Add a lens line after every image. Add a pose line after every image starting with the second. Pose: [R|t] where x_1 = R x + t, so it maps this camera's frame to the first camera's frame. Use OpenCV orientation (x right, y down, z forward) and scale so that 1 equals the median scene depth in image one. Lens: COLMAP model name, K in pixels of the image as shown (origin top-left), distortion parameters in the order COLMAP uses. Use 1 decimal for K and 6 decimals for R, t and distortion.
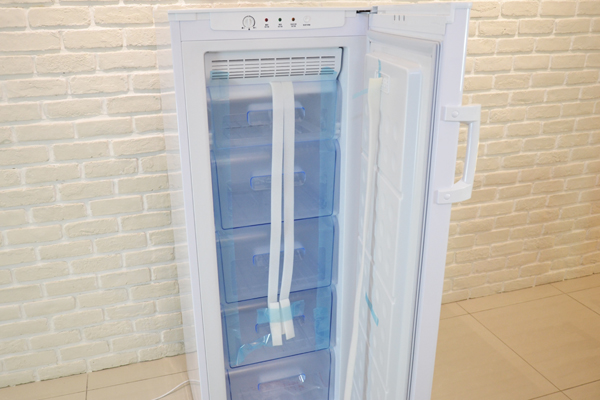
lens RADIAL K [[490.3, 0, 276.2], [0, 490.3, 201.4], [0, 0, 1]] dist [-0.033902, 0.000435]
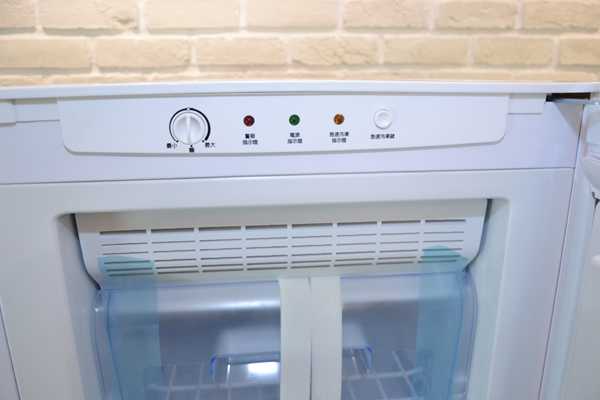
lens RADIAL K [[491.1, 0, 291.5], [0, 491.1, 238.8], [0, 0, 1]] dist [-0.033917, -0.000734]
pose [[0.984398, 0.059046, -0.165755, 0.057069], [-0.069290, 0.995983, -0.056708, -0.256958], [0.161741, 0.067309, 0.984535, 0.642137]]
